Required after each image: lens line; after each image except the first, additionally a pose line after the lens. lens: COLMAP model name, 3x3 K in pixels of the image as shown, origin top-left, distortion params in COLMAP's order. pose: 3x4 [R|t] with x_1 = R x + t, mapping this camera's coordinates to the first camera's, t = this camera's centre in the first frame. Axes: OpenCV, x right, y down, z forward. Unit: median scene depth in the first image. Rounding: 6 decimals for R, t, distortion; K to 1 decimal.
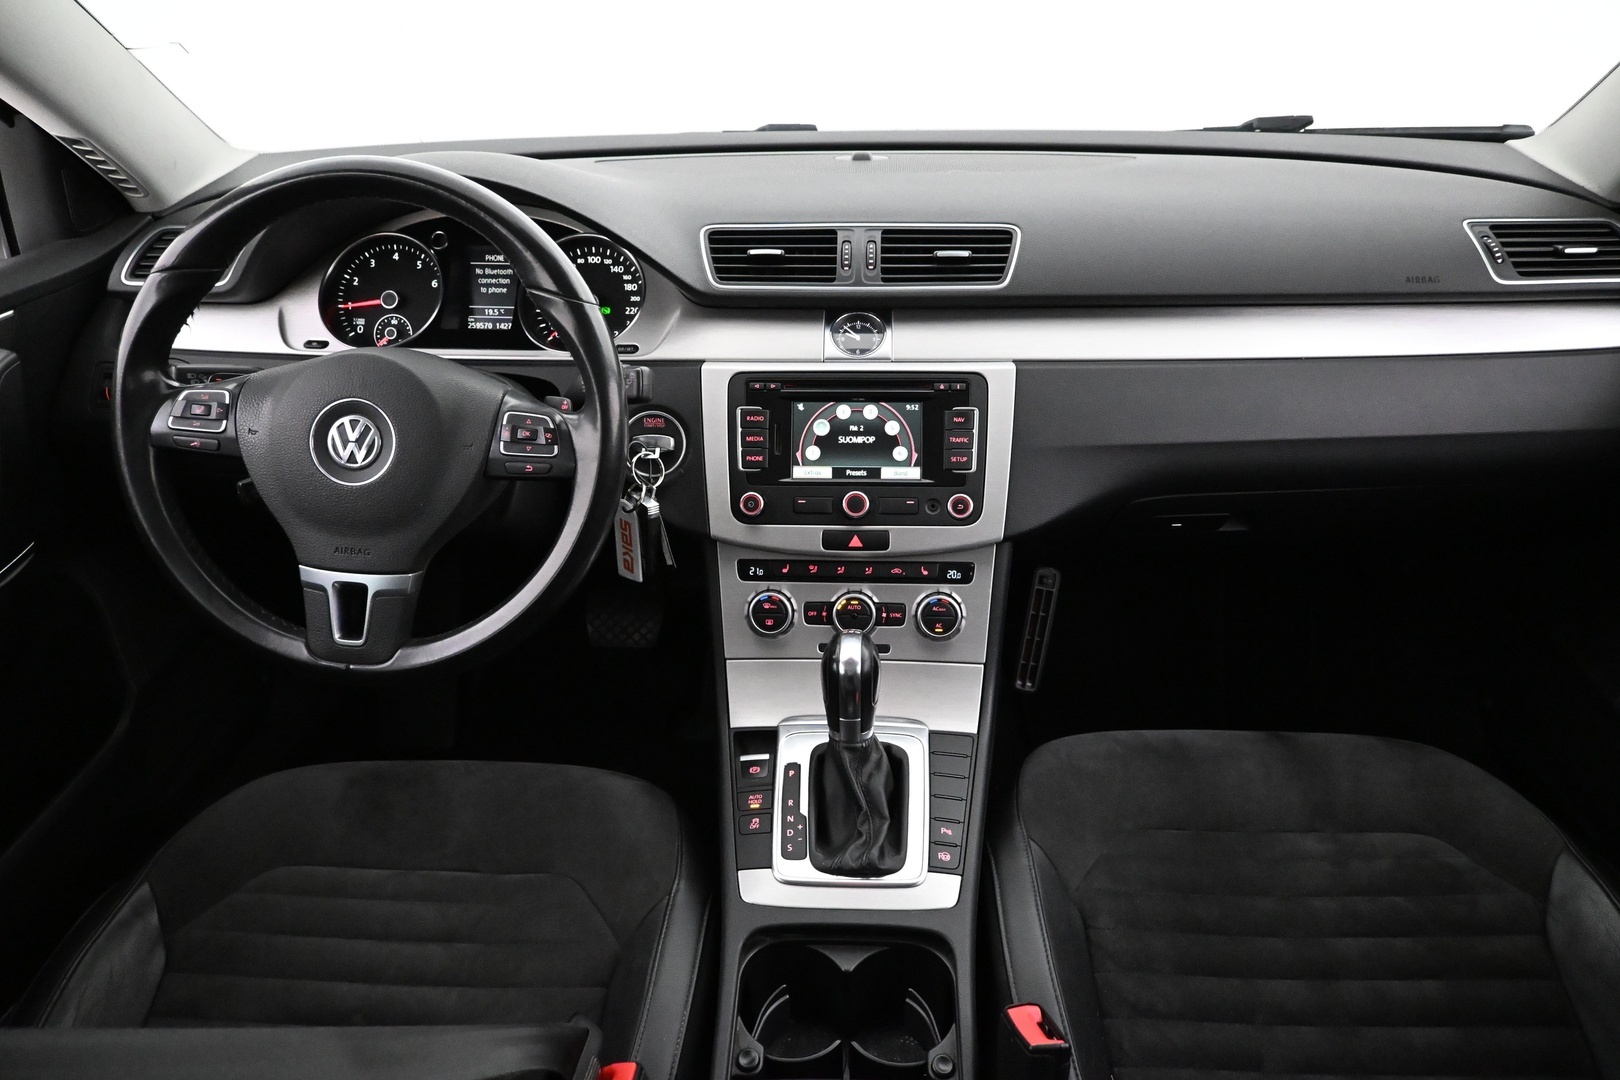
lens RADIAL K [[1111.0, 0, 813.5], [0, 1111.0, 543.1], [0, 0, 1]] dist [0.000678, -0.000869]
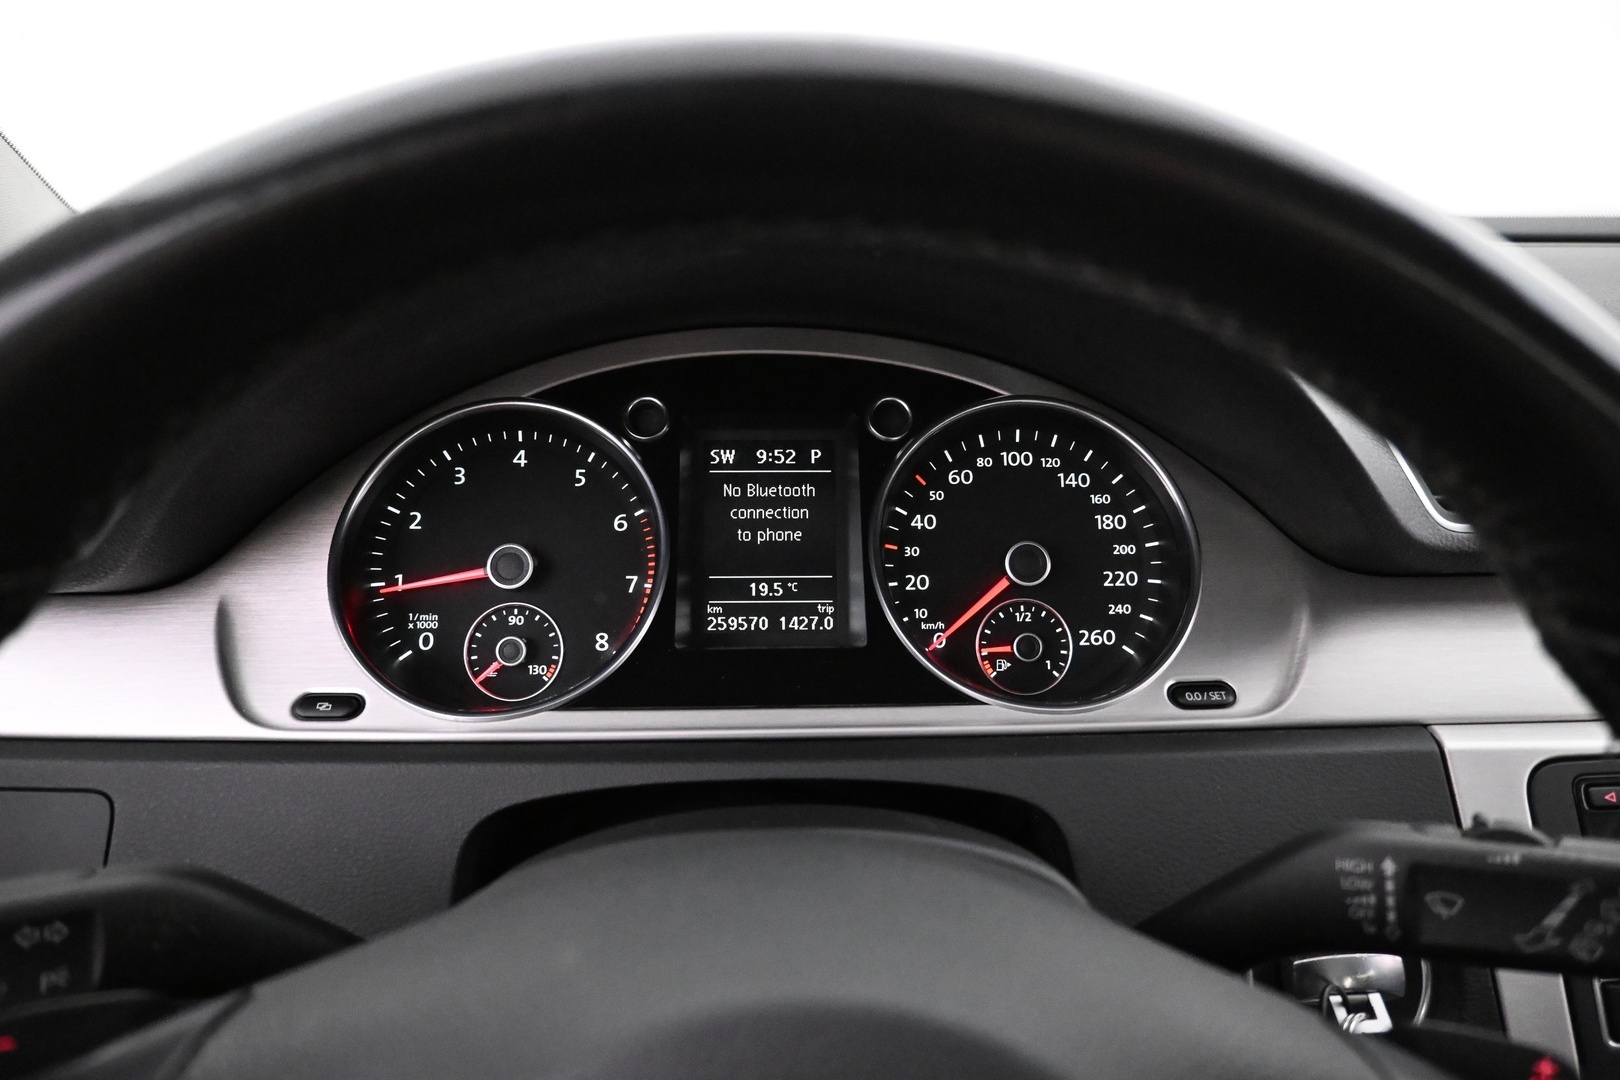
lens RADIAL K [[1111.0, 0, 804.6], [0, 1111.0, 528.1], [0, 0, 1]] dist [0.000678, -0.000869]
pose [[0.992587, -0.024808, 0.118976, -0.341106], [0.043302, 0.986890, -0.155474, -0.175535], [-0.113559, 0.159473, 0.980649, 0.631192]]
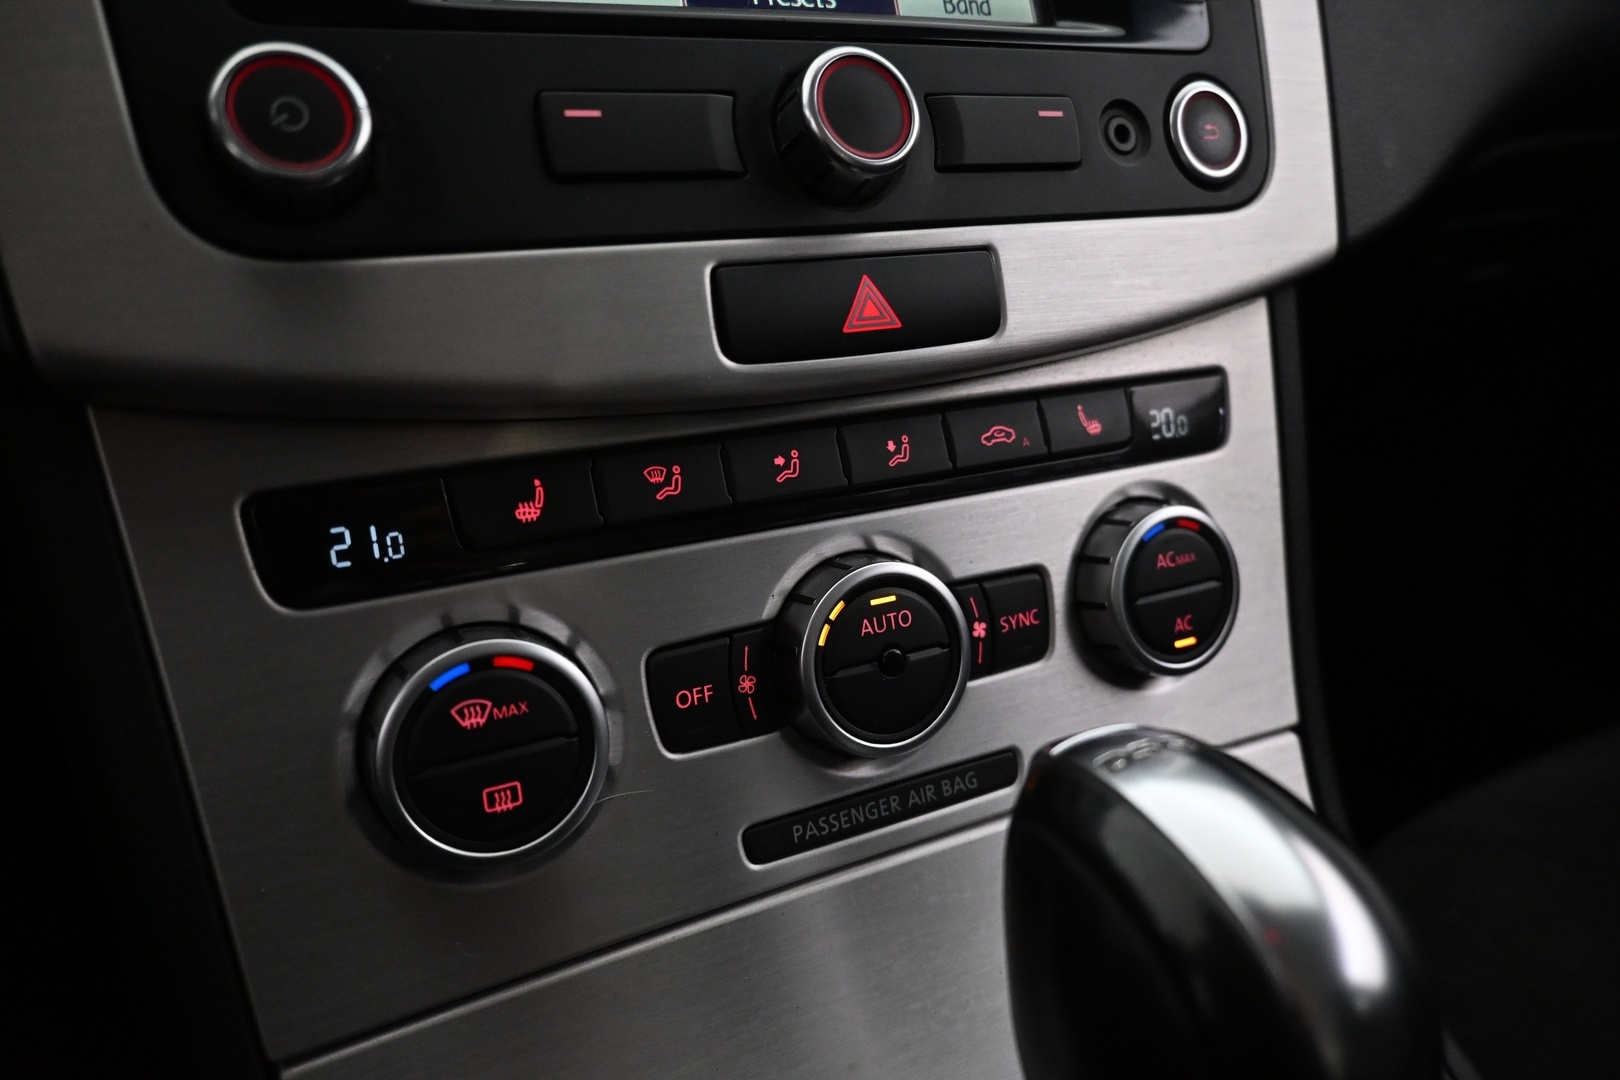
lens RADIAL K [[1111.0, 0, 808.3], [0, 1111.0, 539.4], [0, 0, 1]] dist [0.000678, -0.000869]
pose [[0.863259, -0.170684, 0.475027, -0.073886], [0.177929, 0.983584, 0.030068, 0.031325], [-0.472361, 0.058565, 0.879457, 0.783441]]
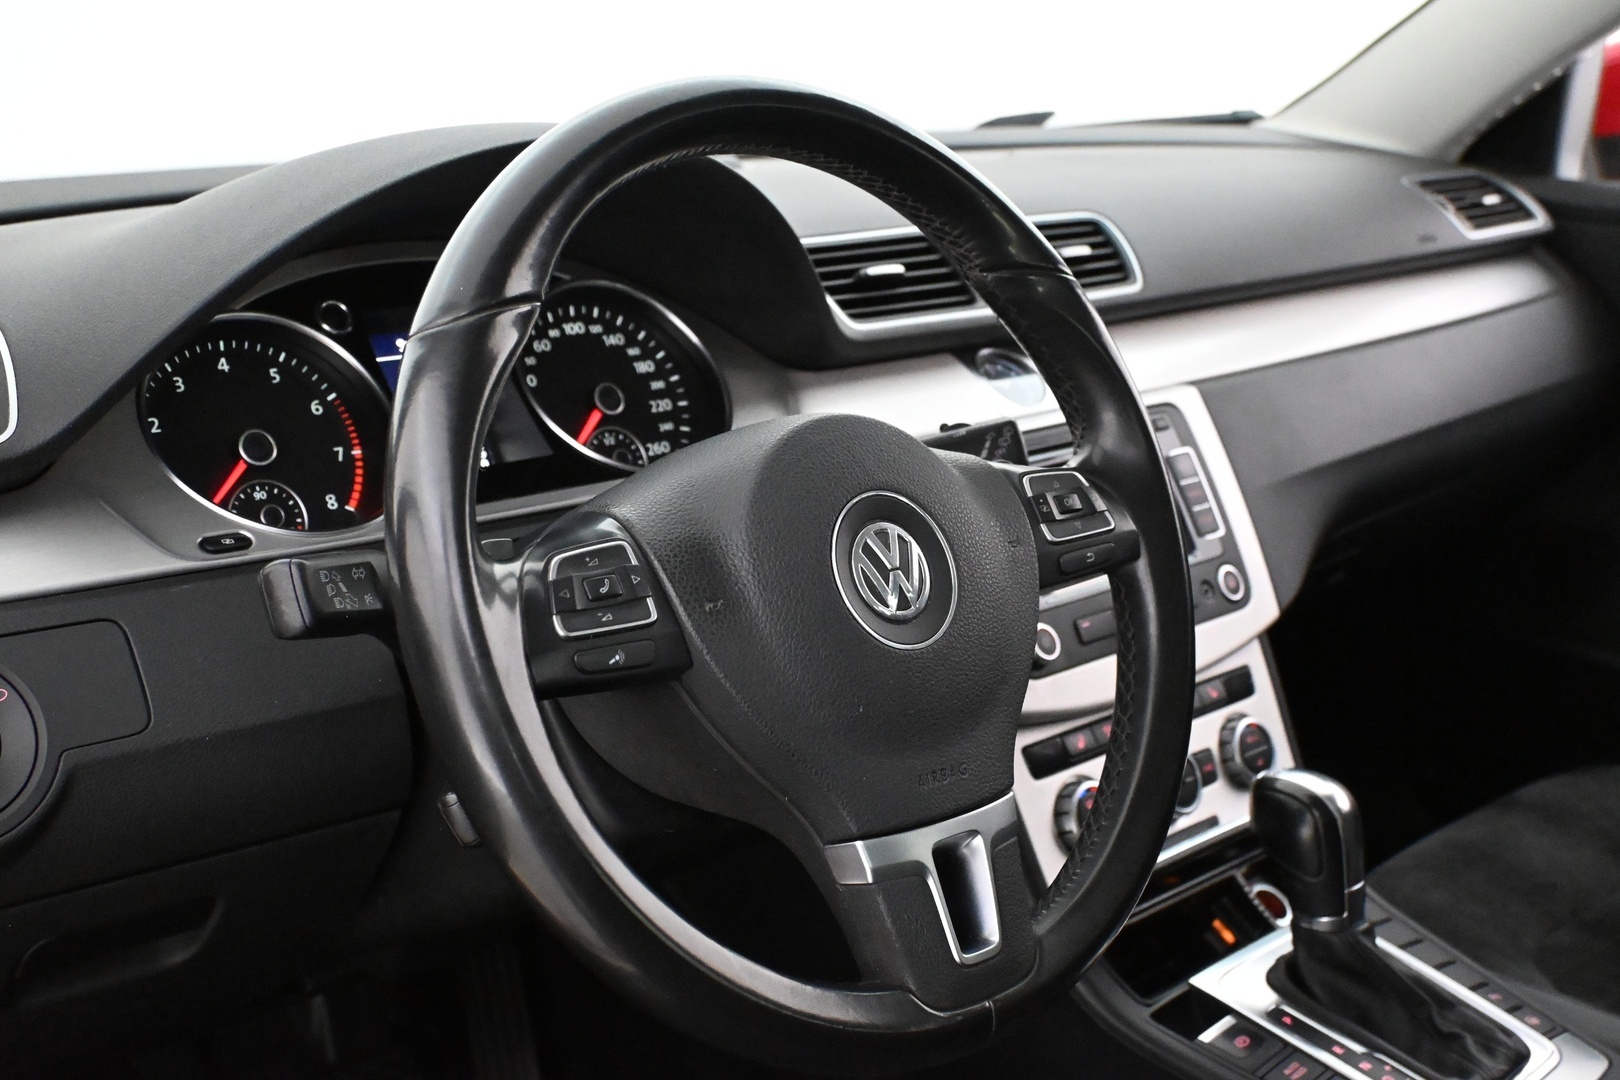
lens RADIAL K [[1998.7, 0, 806.4], [0, 1998.7, 532.3], [0, 0, 1]] dist [0.043001, 0.000000]
pose [[0.682134, -0.162707, 0.712895, -0.878059], [0.333900, 0.936662, -0.105713, -0.018419], [-0.650542, 0.310146, 0.693257, 0.282232]]
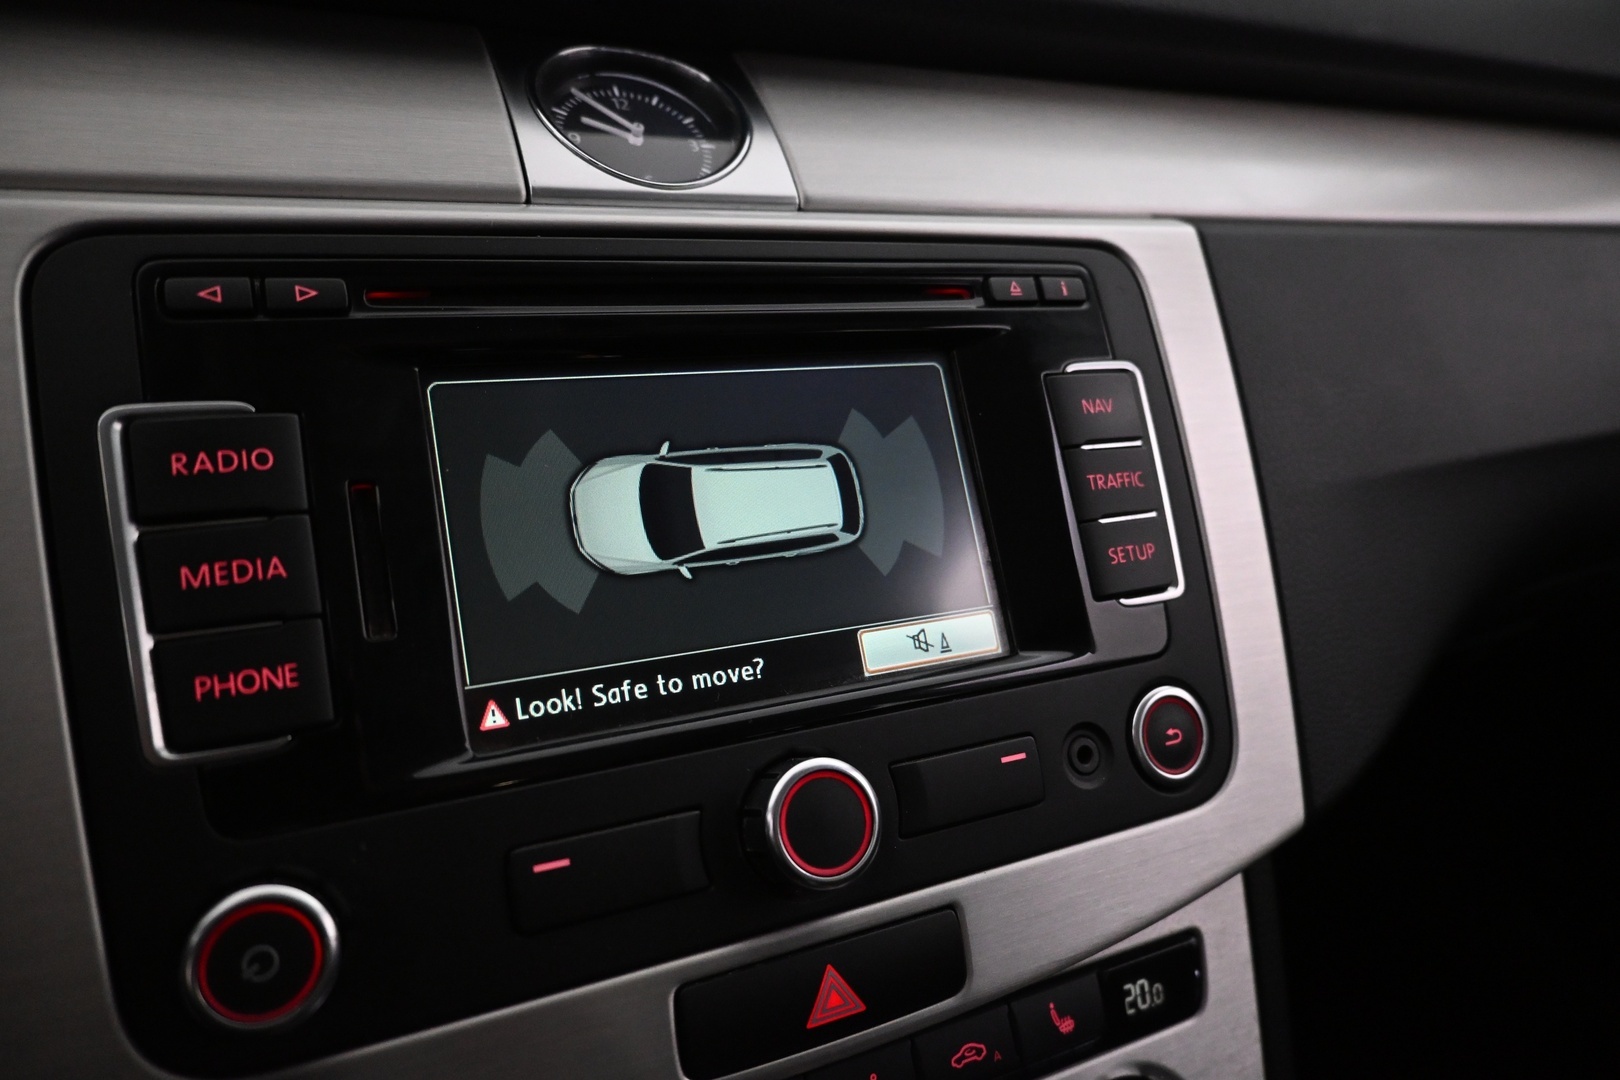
lens RADIAL K [[1111.0, 0, 811.7], [0, 1111.0, 539.9], [0, 0, 1]] dist [0.000678, -0.000869]
pose [[0.868026, -0.104193, 0.485463, -0.055650], [0.171228, 0.980572, -0.095706, -0.063043], [-0.466059, 0.166200, 0.869003, 0.764062]]
